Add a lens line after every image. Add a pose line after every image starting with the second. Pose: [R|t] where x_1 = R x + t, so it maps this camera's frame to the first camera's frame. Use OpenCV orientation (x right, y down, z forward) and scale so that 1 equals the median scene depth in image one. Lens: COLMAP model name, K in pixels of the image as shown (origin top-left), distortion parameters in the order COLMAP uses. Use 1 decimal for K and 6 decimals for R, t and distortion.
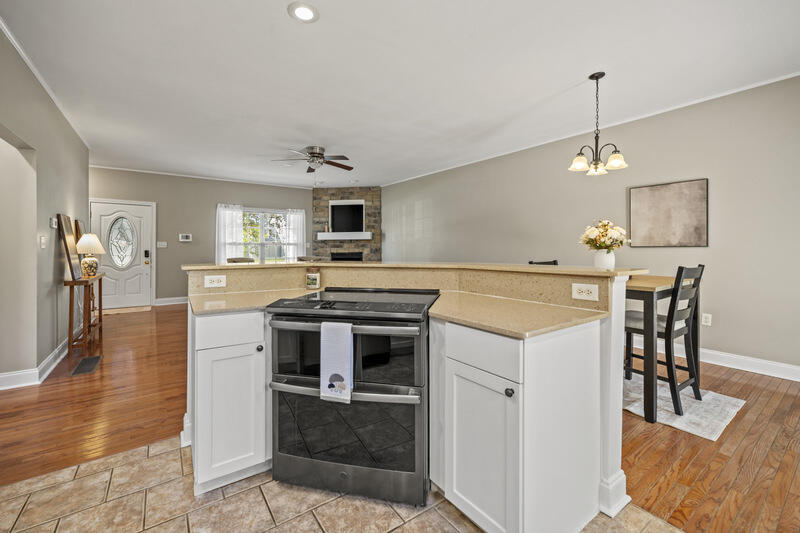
lens RADIAL K [[337.6, 0, 401.6], [0, 337.6, 248.9], [0, 0, 1]] dist [-0.001295, -0.000137]
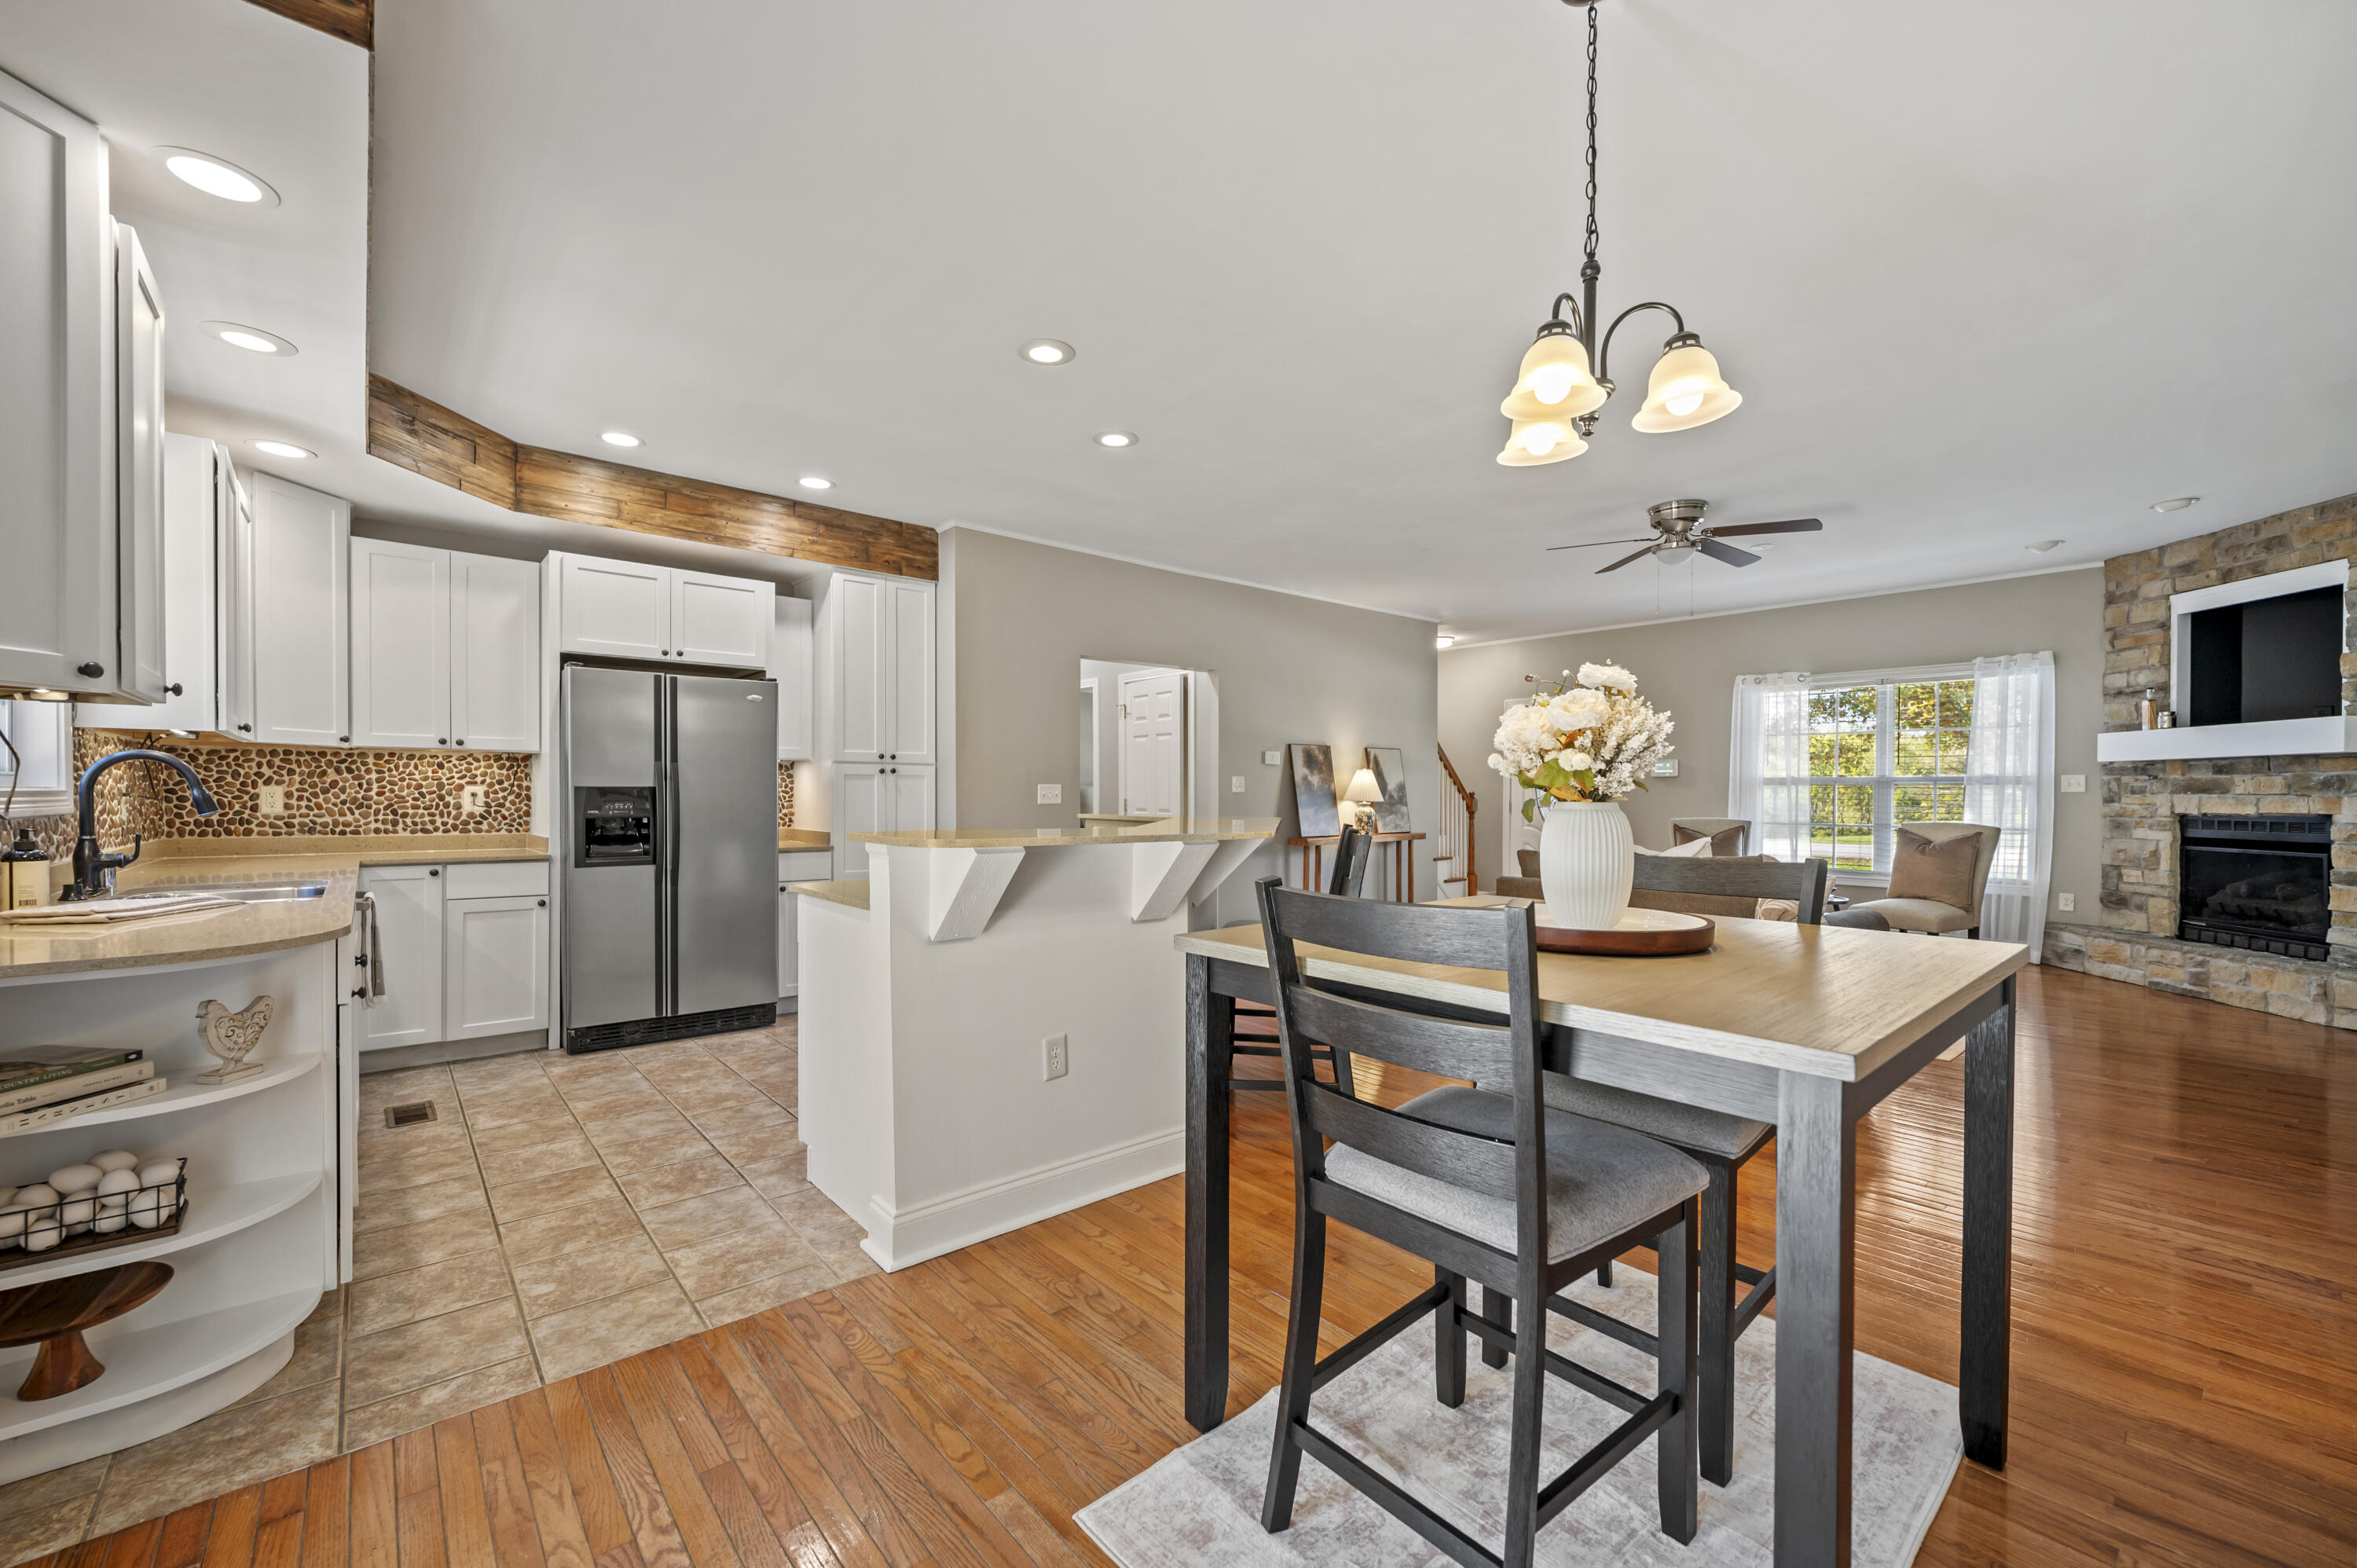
lens RADIAL K [[941.9, 0, 1174.9], [0, 941.9, 797.7], [0, 0, 1]] dist [-0.000347, 0.000127]
pose [[0.087063, 0.007221, -0.996177, 0.399796], [-0.004793, 0.999965, 0.006830, -0.001560], [0.996191, 0.004180, 0.087095, 0.241382]]
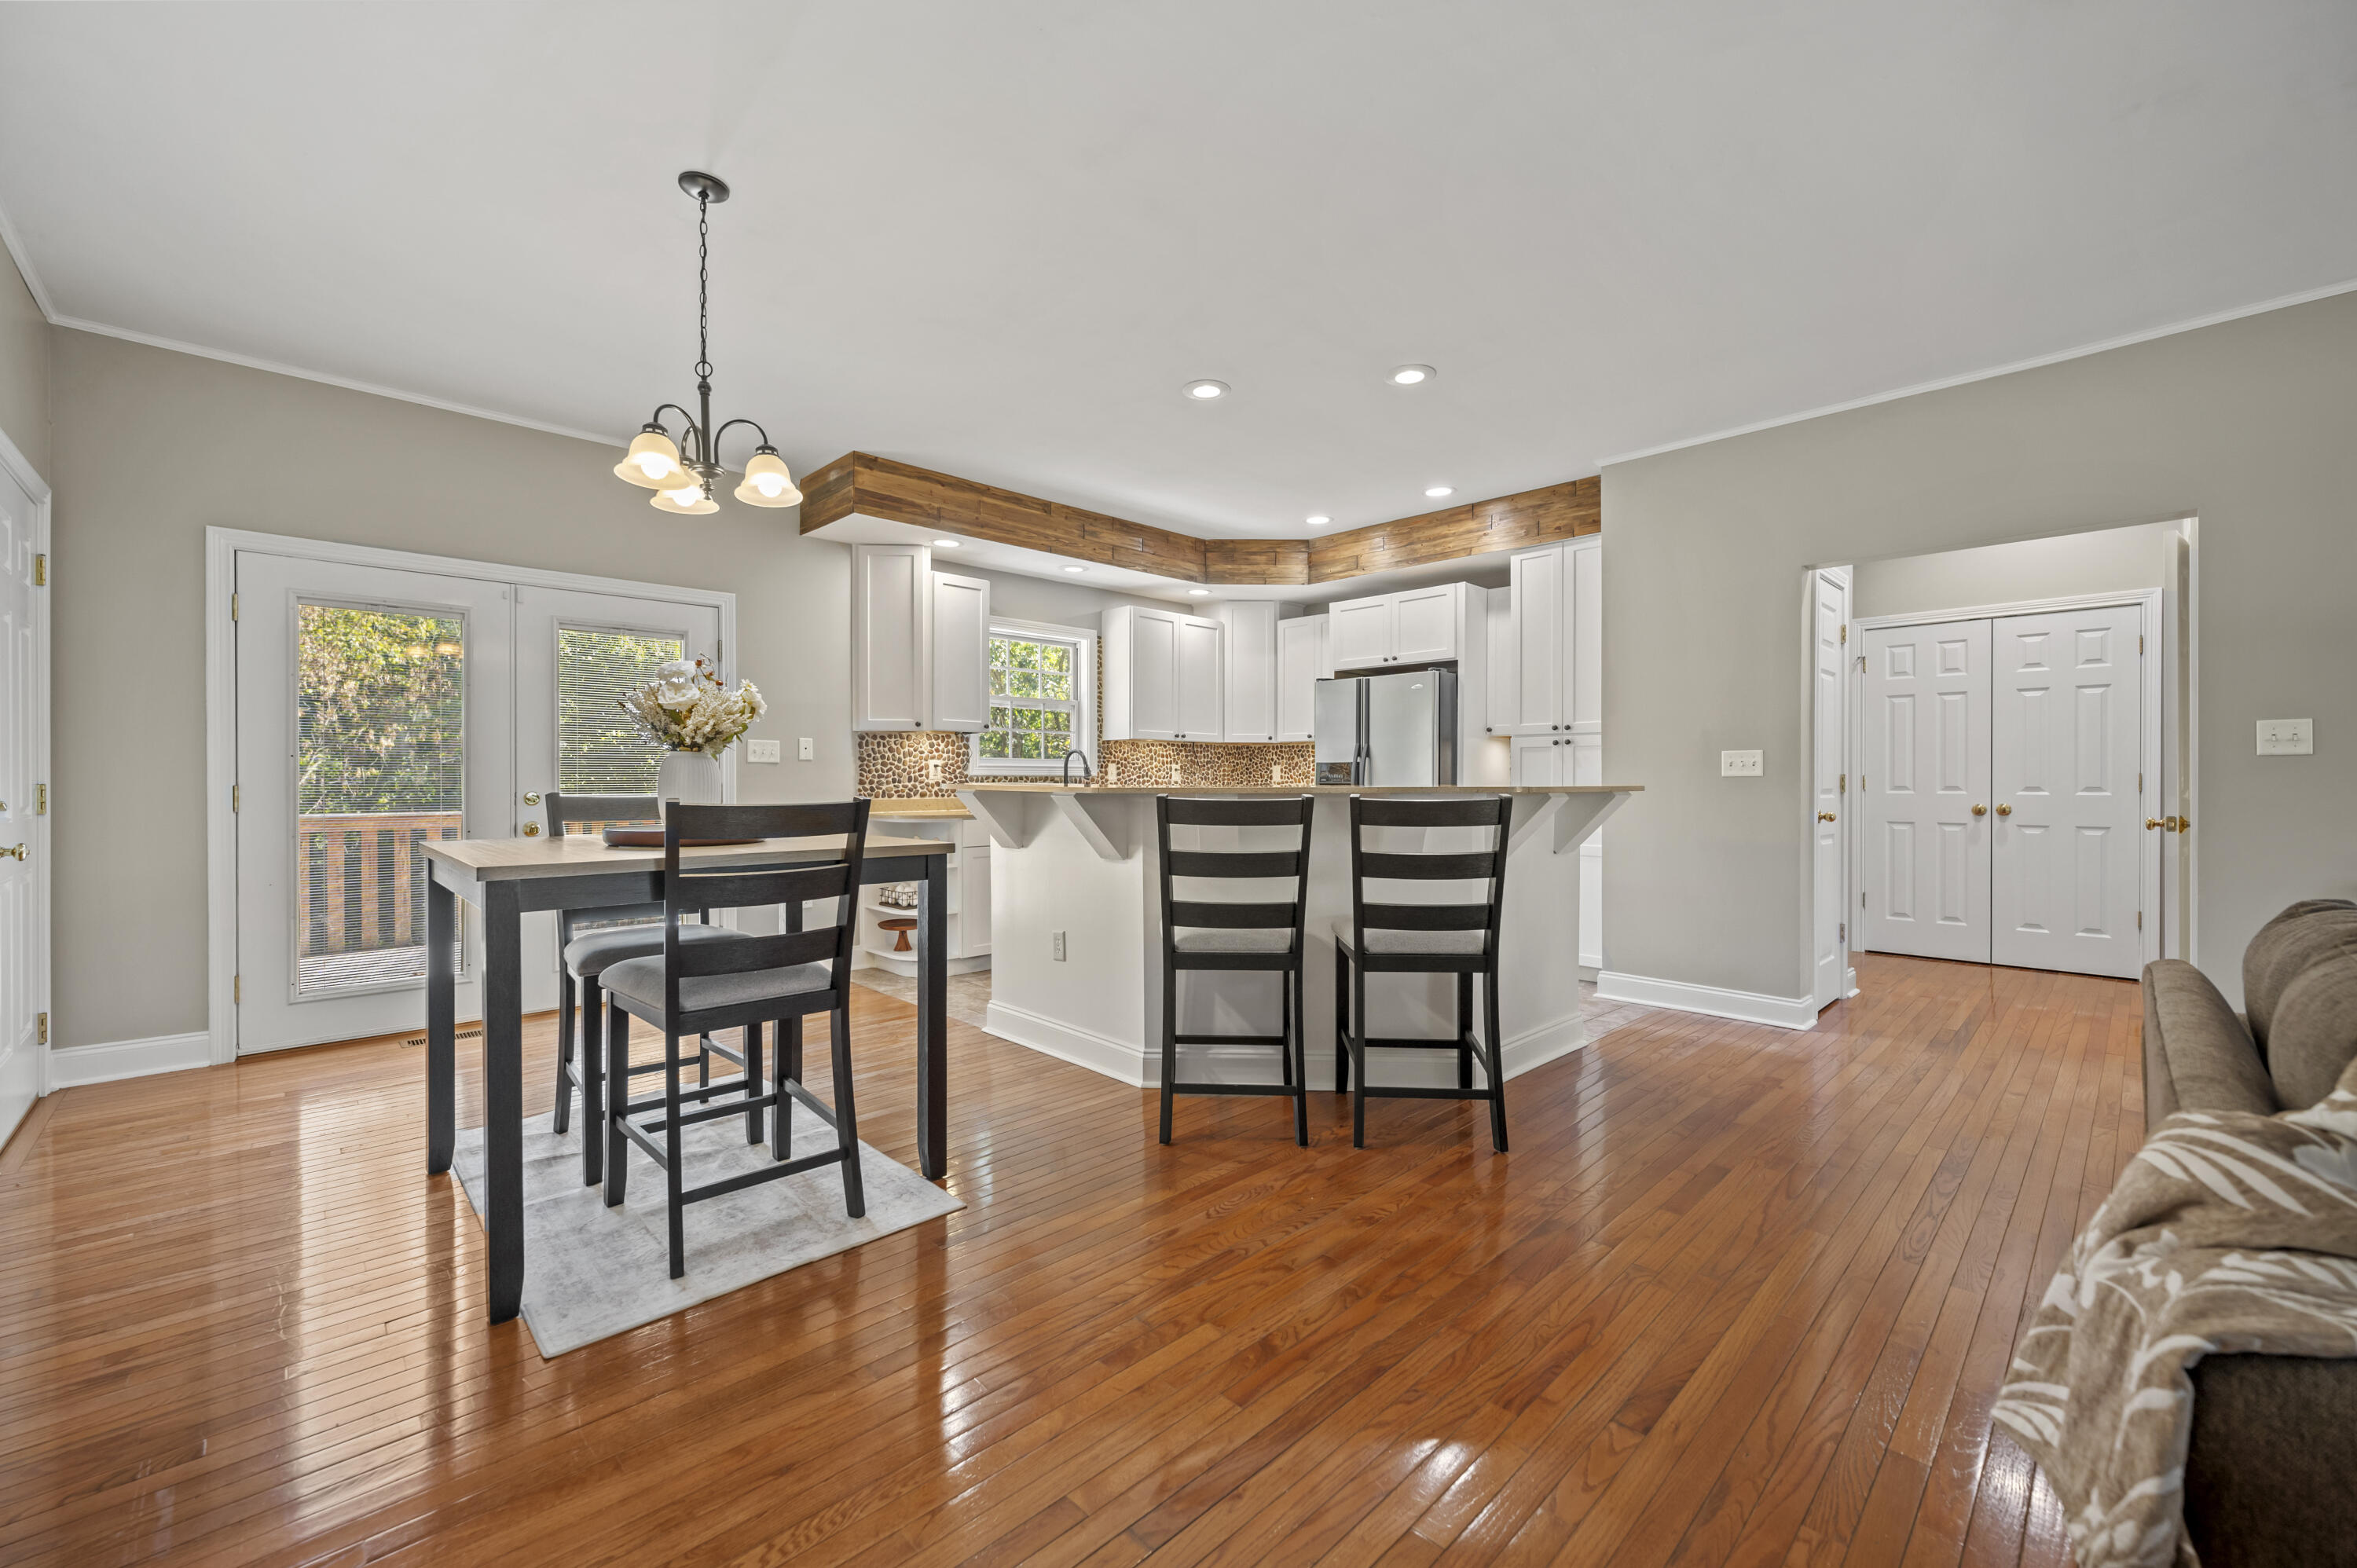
lens RADIAL K [[941.9, 0, 1167.4], [0, 941.9, 782.2], [0, 0, 1]] dist [-0.000347, 0.000127]
pose [[-0.991494, -0.000468, -0.130148, 0.095191], [-0.001197, 0.999984, 0.005522, 0.008231], [0.130143, 0.005630, -0.991479, 0.668583]]
